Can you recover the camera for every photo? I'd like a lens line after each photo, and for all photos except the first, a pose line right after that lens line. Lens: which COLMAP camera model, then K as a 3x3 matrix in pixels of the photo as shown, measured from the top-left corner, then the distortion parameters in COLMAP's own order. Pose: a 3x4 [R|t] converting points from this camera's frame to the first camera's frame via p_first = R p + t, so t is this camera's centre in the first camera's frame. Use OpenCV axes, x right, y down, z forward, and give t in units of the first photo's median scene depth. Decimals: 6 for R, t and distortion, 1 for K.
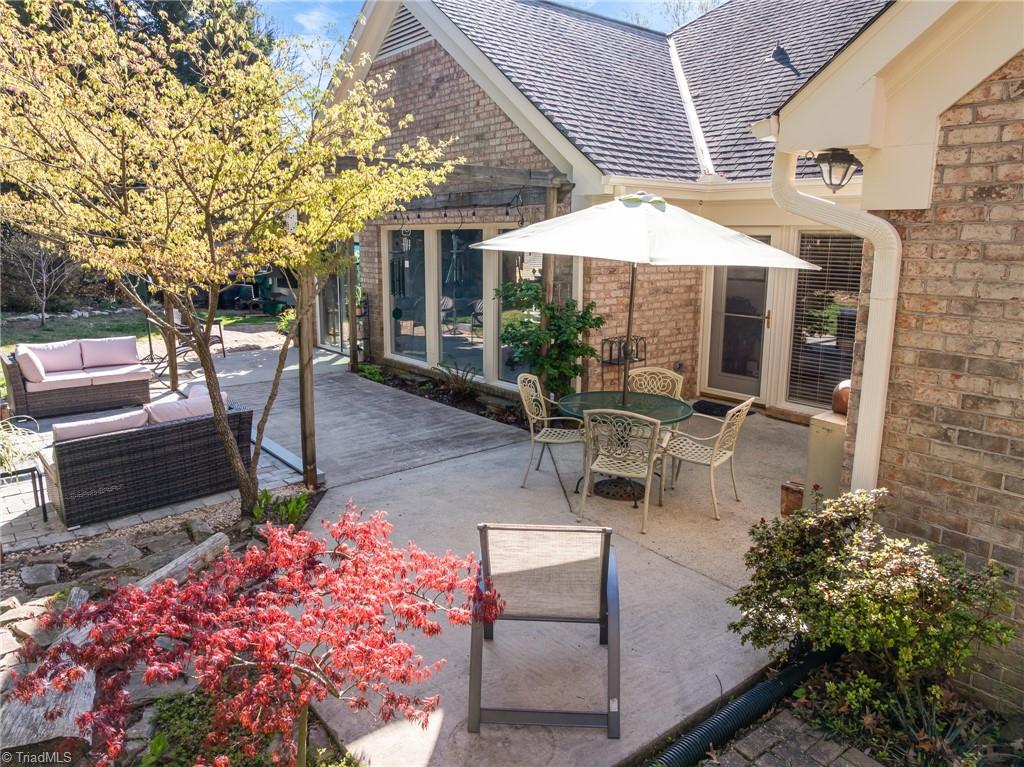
lens RADIAL K [[723.2, 0, 511.8], [0, 723.2, 381.9], [0, 0, 1]] dist [-0.033716, -0.007932]
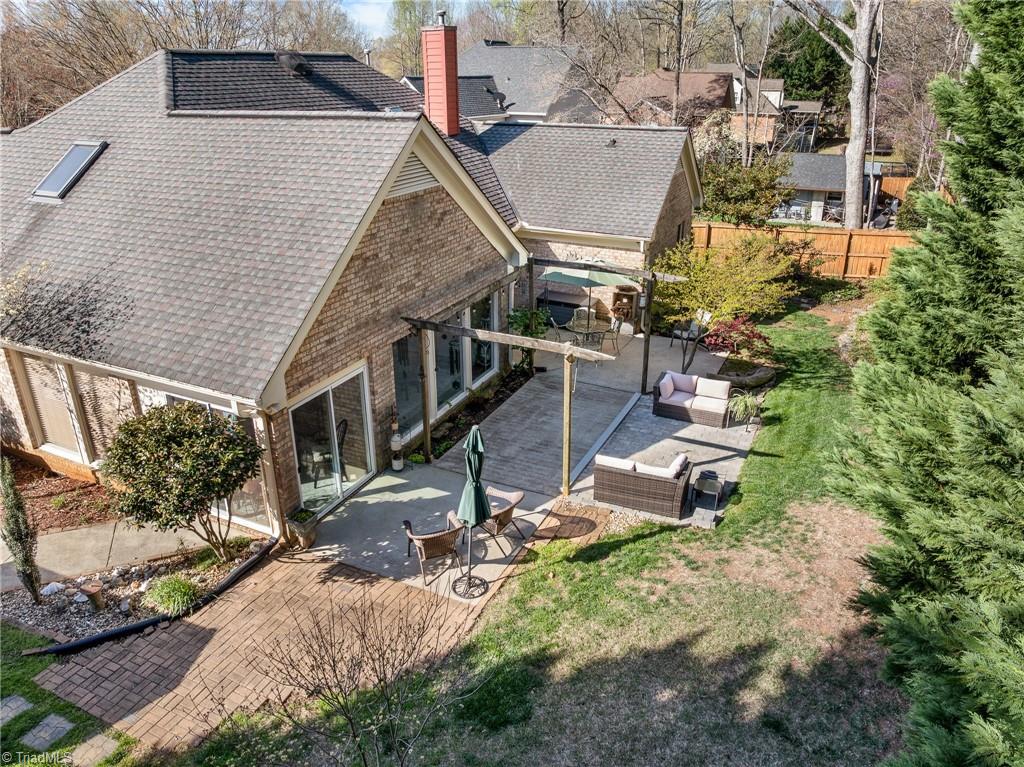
lens RADIAL K [[723.2, 0, 511.7], [0, 723.2, 382.9], [0, 0, 1]] dist [-0.033716, -0.007932]
pose [[-0.427607, -0.361869, 0.828373, -1.903025], [0.181420, 0.863379, 0.470811, -1.031014], [-0.885573, 0.351606, -0.303537, 1.906930]]
